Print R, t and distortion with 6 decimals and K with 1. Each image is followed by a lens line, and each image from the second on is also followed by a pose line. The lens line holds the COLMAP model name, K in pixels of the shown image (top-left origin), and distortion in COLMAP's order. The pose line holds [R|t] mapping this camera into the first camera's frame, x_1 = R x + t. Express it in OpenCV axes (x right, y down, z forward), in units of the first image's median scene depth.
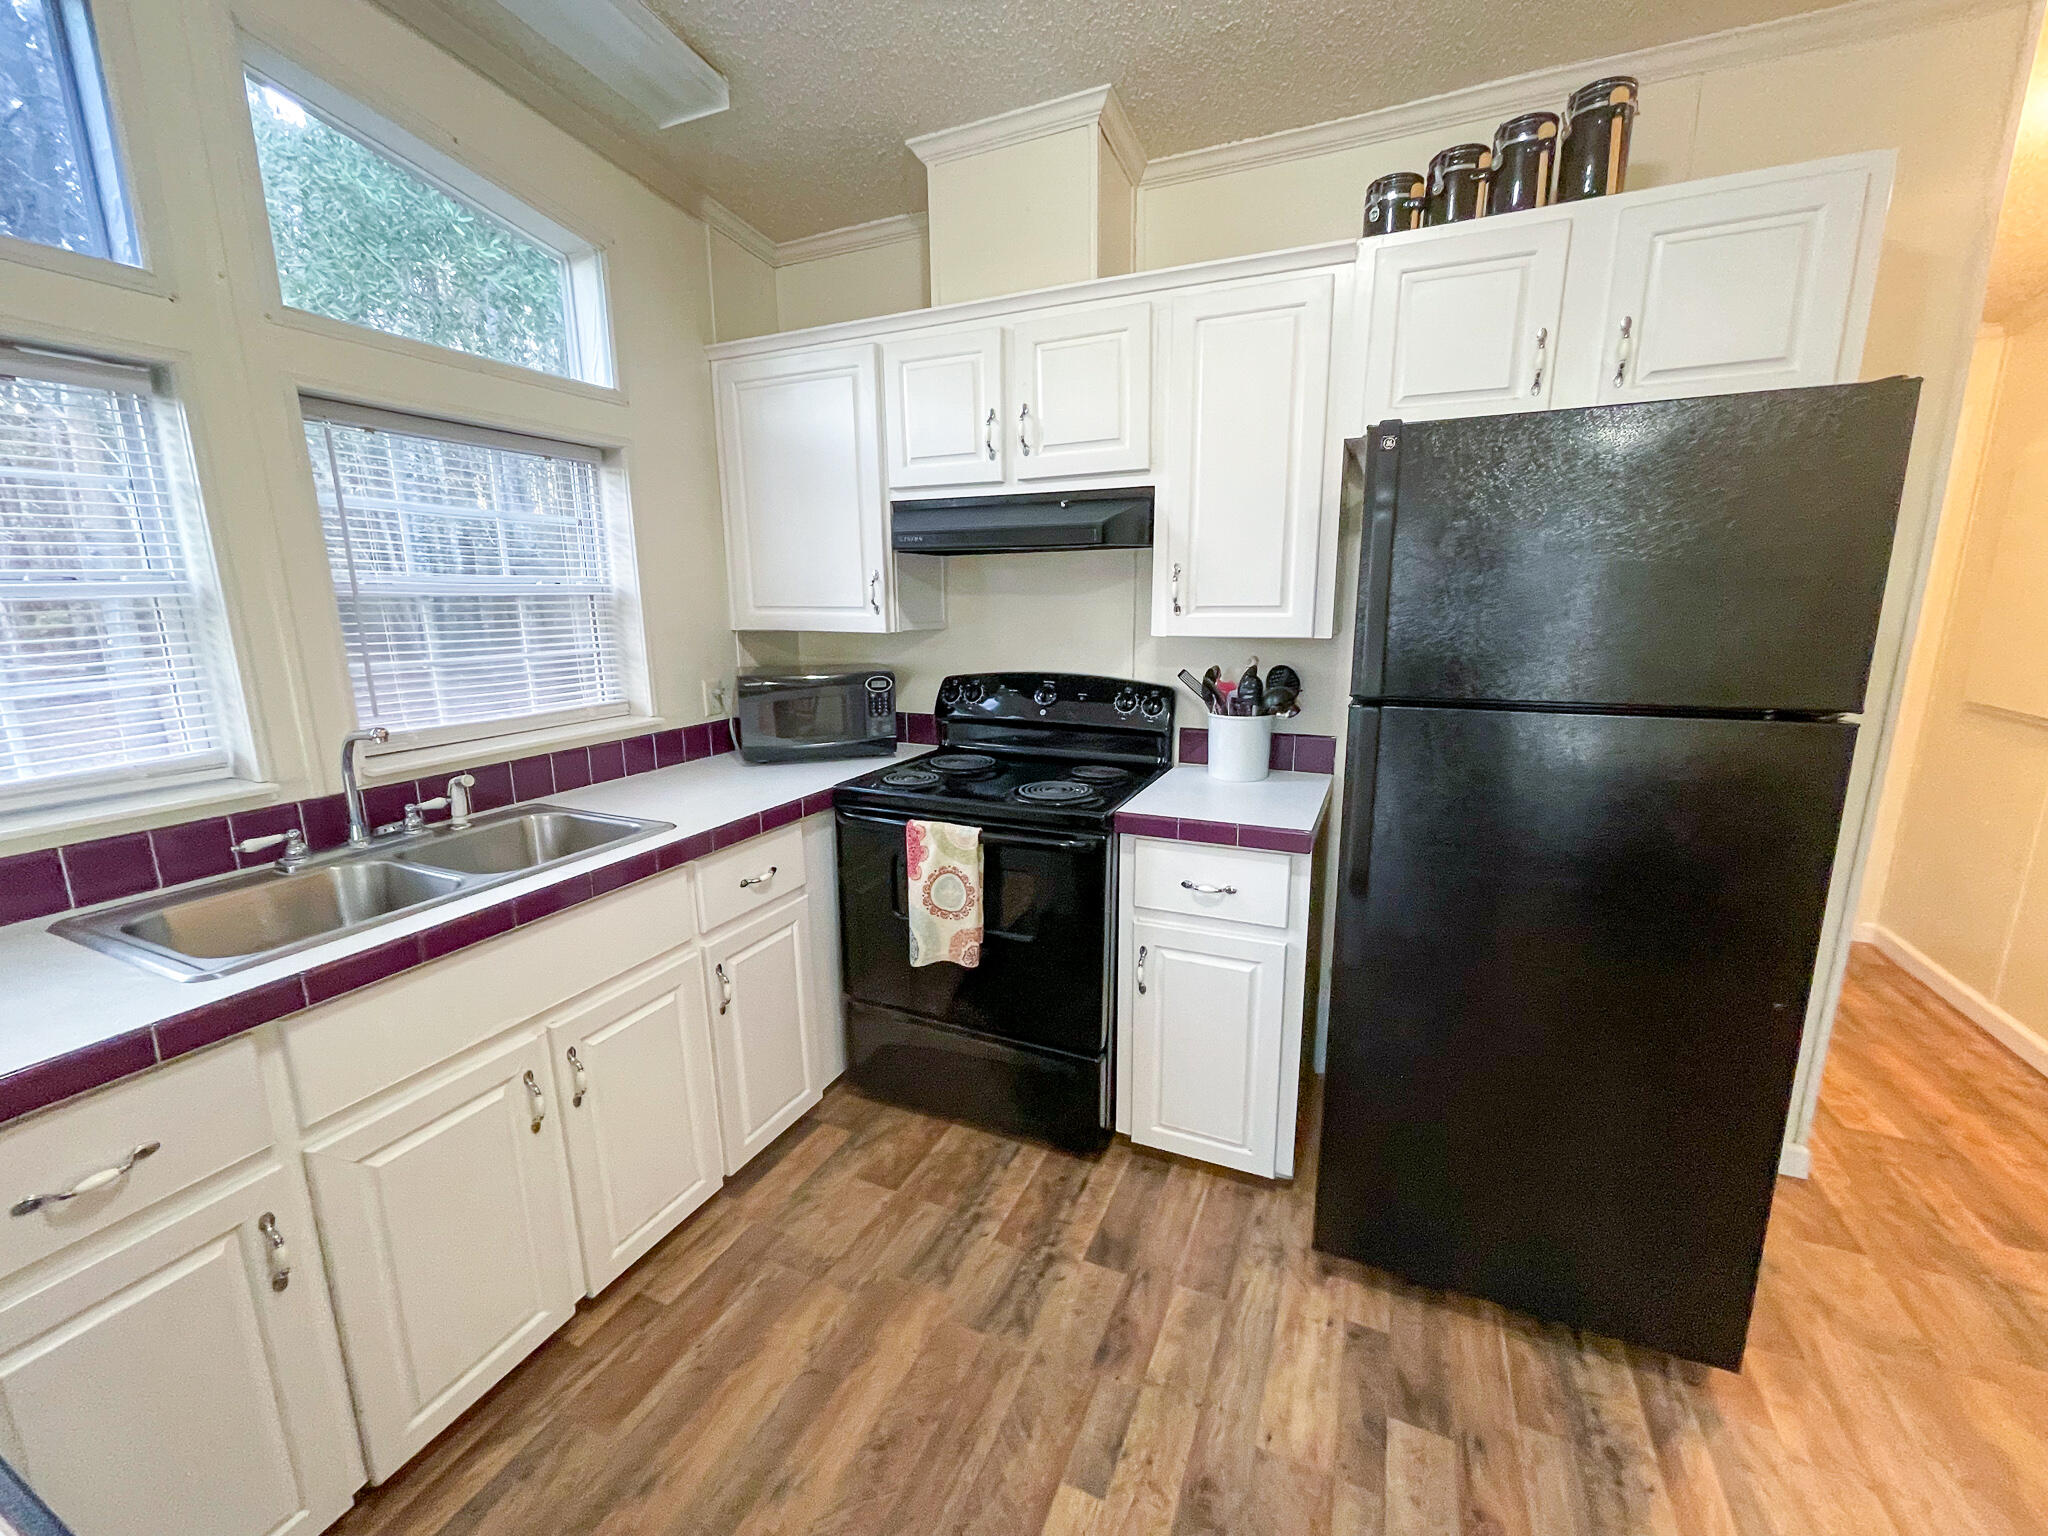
lens RADIAL K [[831.7, 0, 1021.2], [0, 831.7, 765.0], [0, 0, 1]] dist [-0.002120, -0.000124]
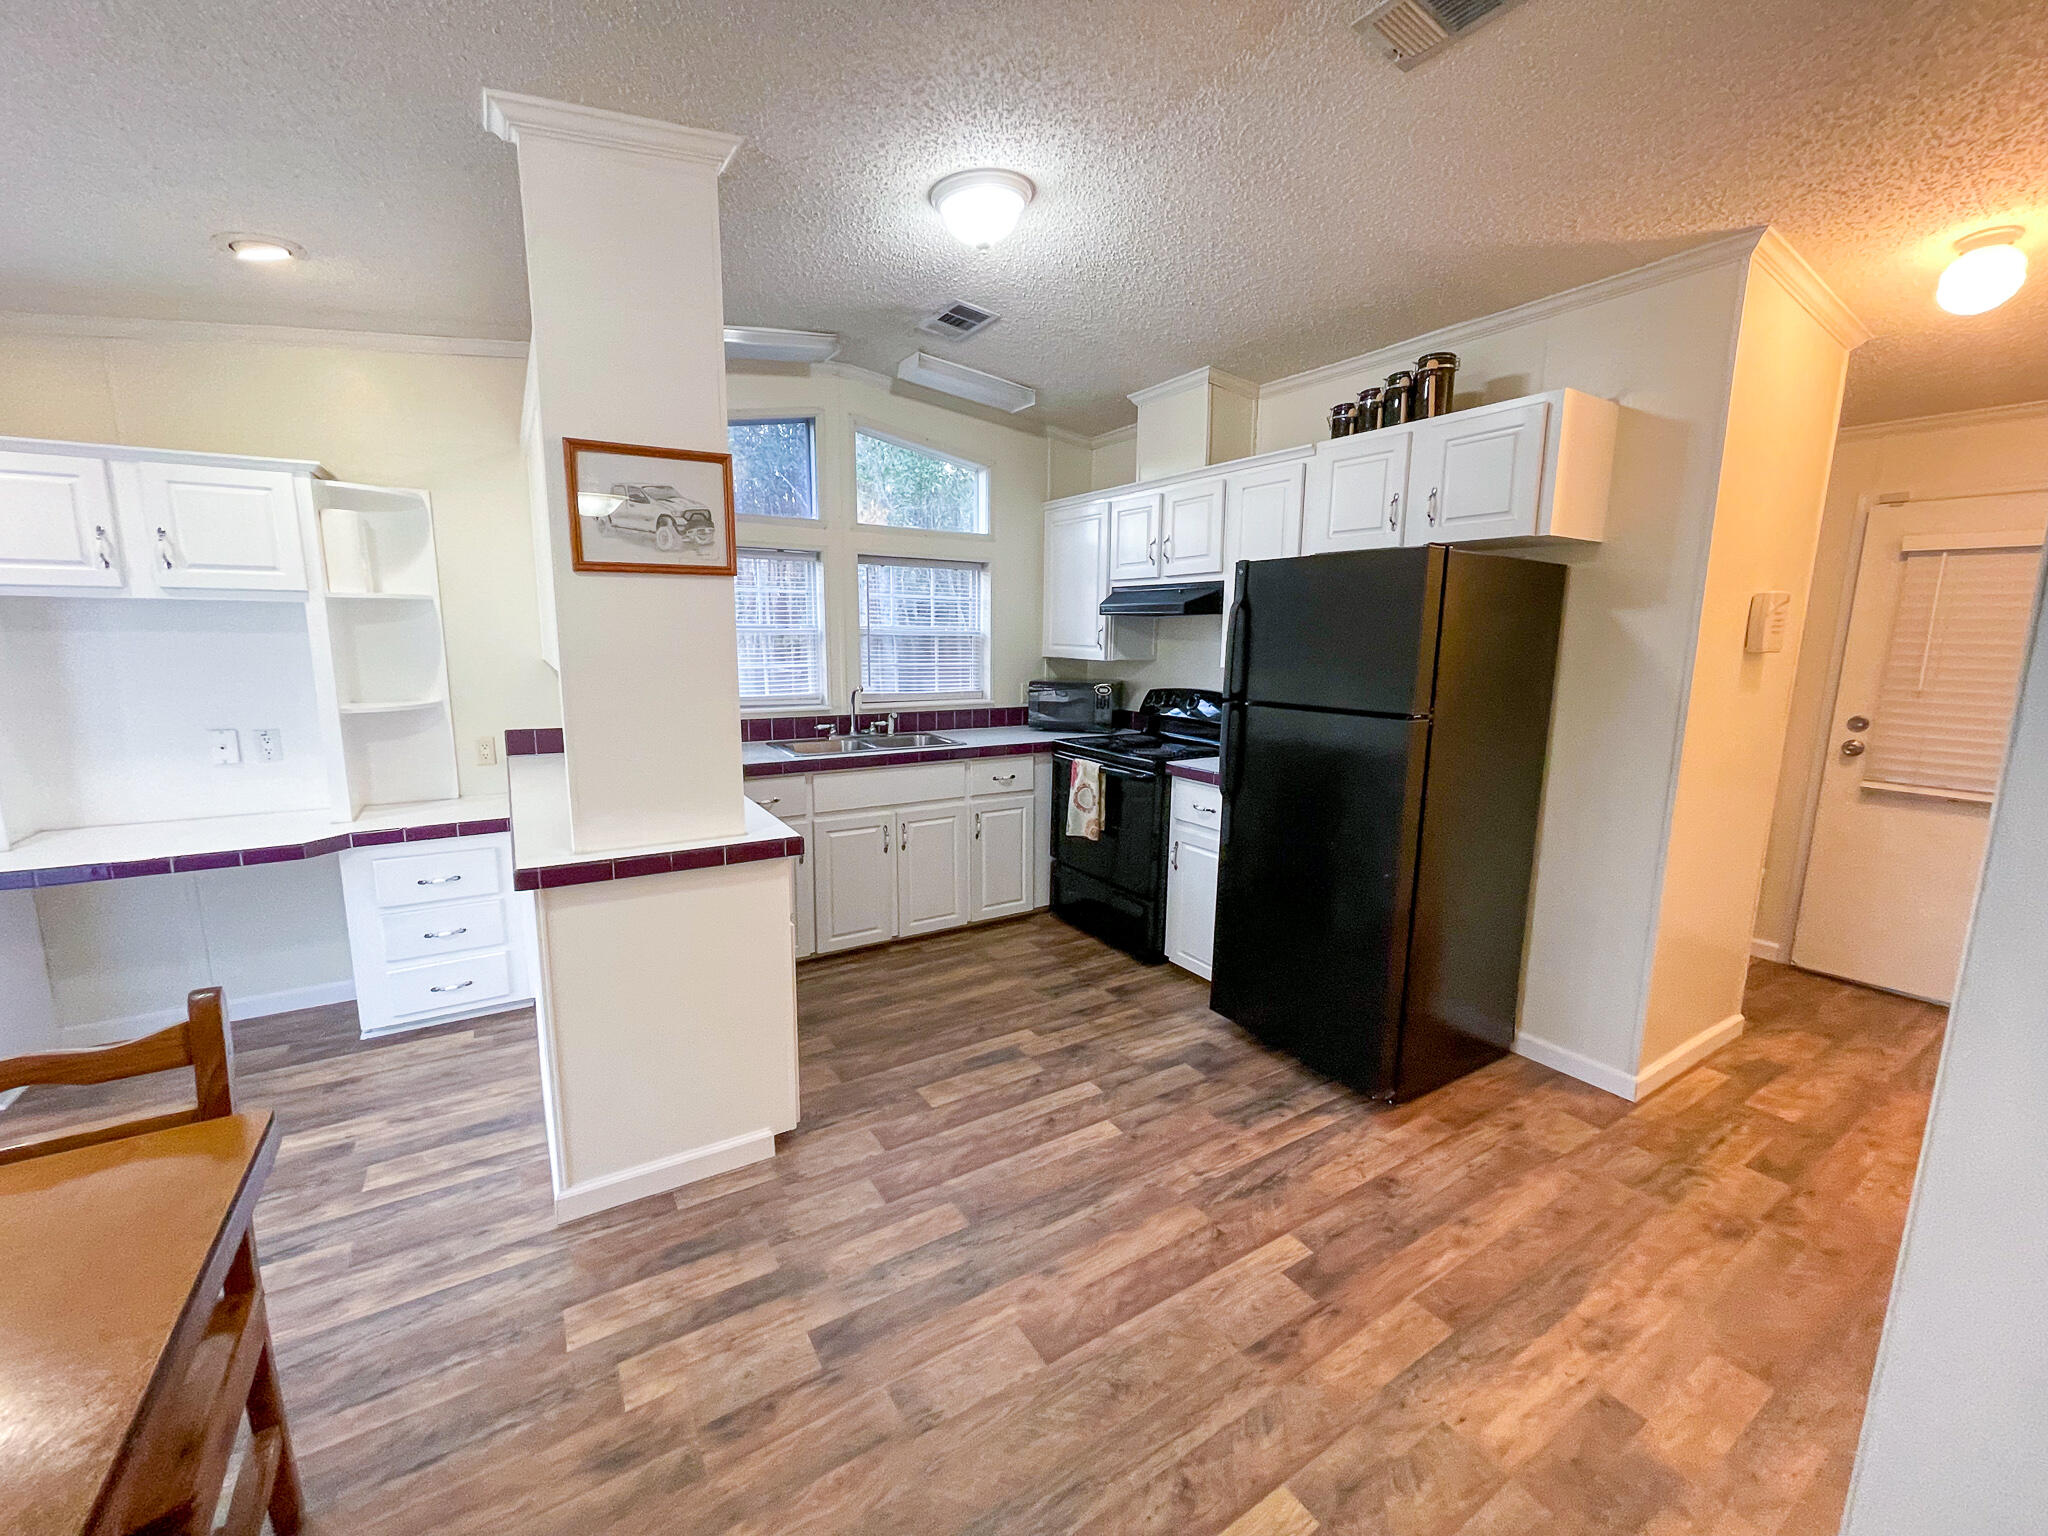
lens RADIAL K [[826.6, 0, 1022.6], [0, 826.6, 767.2], [0, 0, 1]] dist [-0.003082, 0.000039]
pose [[0.831195, 0.109442, -0.545103, 0.818116], [-0.130803, 0.991408, -0.000406, 0.106641], [0.540375, 0.071639, 0.838369, -0.658356]]
